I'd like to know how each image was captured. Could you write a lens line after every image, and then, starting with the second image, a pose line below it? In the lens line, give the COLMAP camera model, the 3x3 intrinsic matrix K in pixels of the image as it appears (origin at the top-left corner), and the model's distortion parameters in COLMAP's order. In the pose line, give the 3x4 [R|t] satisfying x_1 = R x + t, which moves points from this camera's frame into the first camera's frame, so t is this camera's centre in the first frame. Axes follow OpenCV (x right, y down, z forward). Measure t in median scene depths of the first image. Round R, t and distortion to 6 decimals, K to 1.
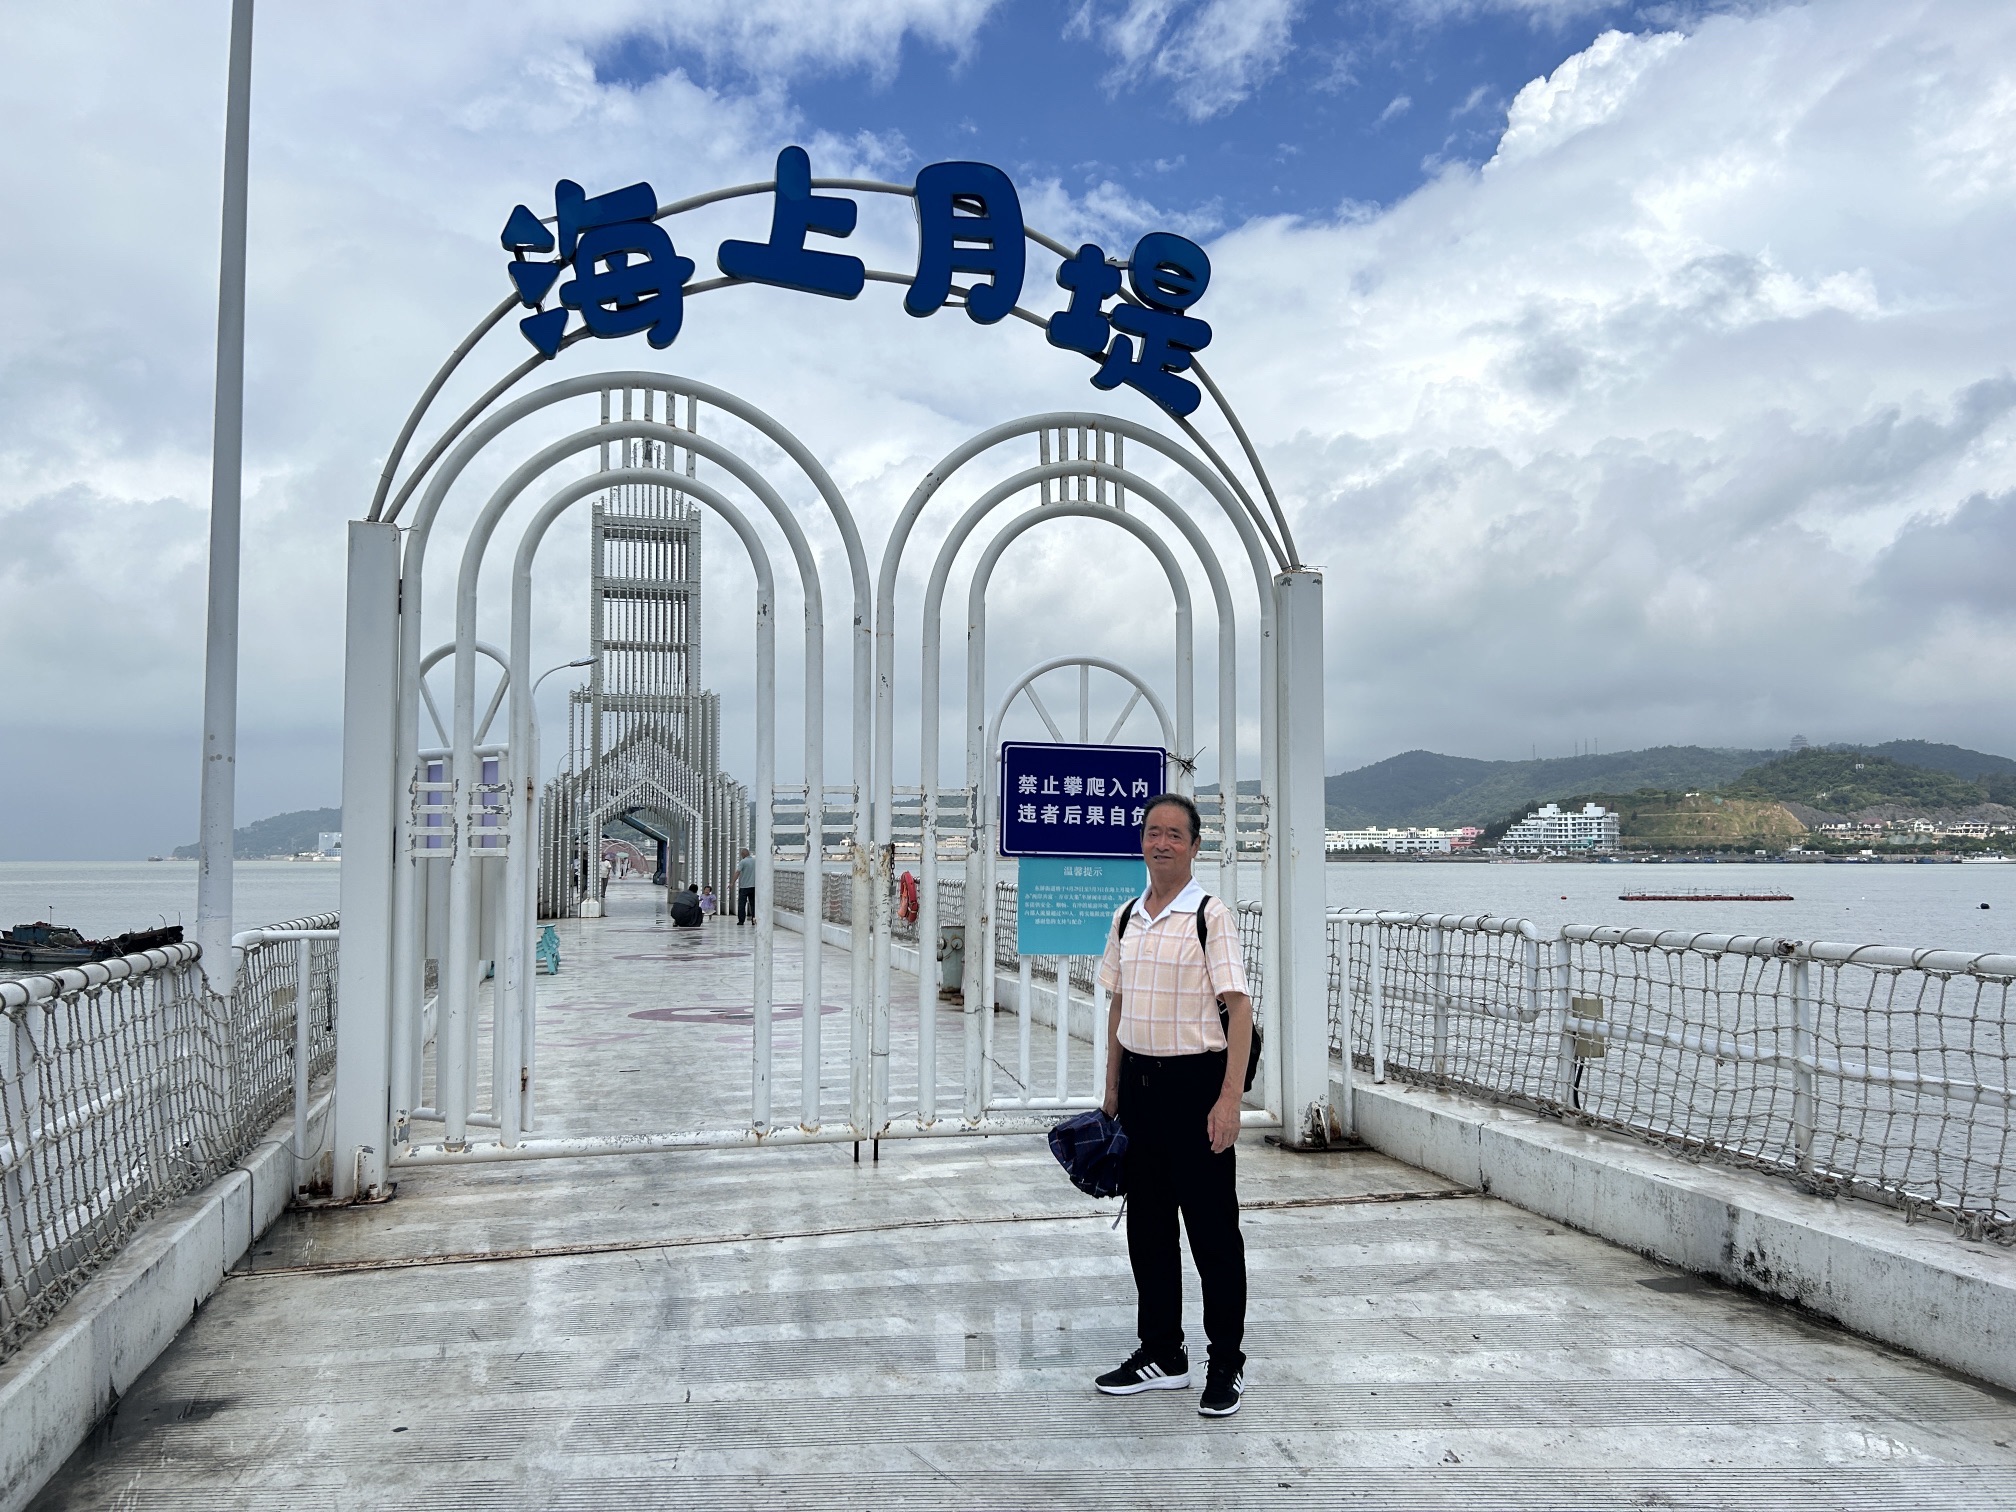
lens RADIAL K [[1530.7, 0, 1008.0], [0, 1530.7, 756.0], [0, 0, 1]] dist [0.001994, -0.002024]
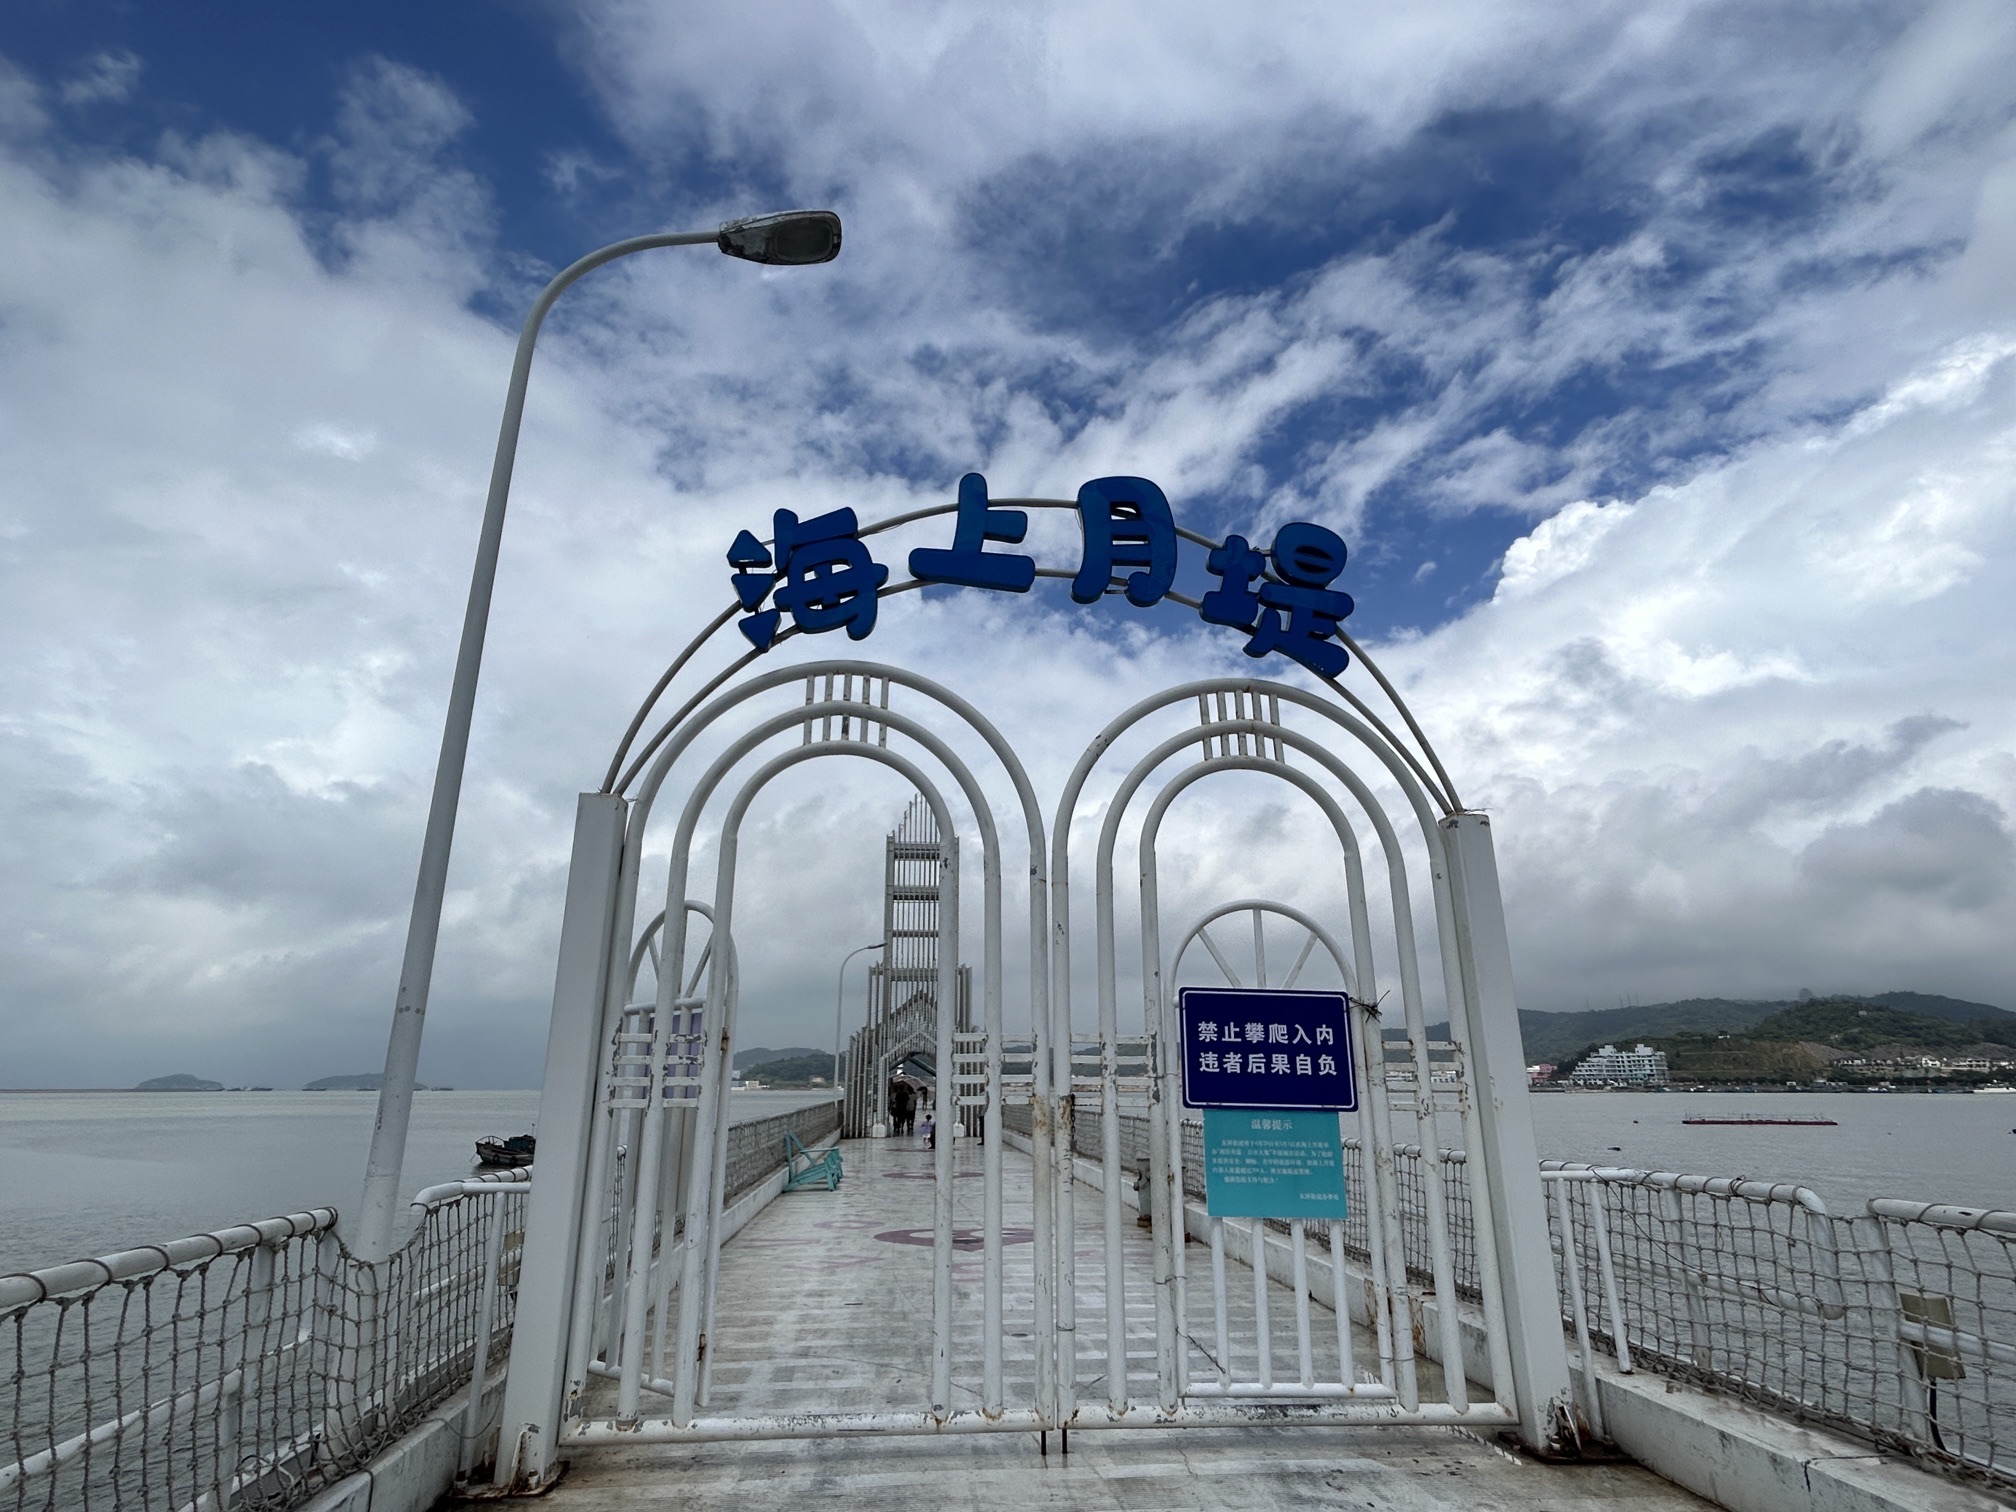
lens RADIAL K [[998.4, 0, 1002.7], [0, 998.4, 758.8], [0, 0, 1]] dist [-0.005091, 0.000070]
pose [[0.984316, -0.053493, -0.168109, 0.000256], [0.010134, 0.968491, -0.248843, 0.007024], [0.176123, 0.243236, 0.953843, 0.314095]]
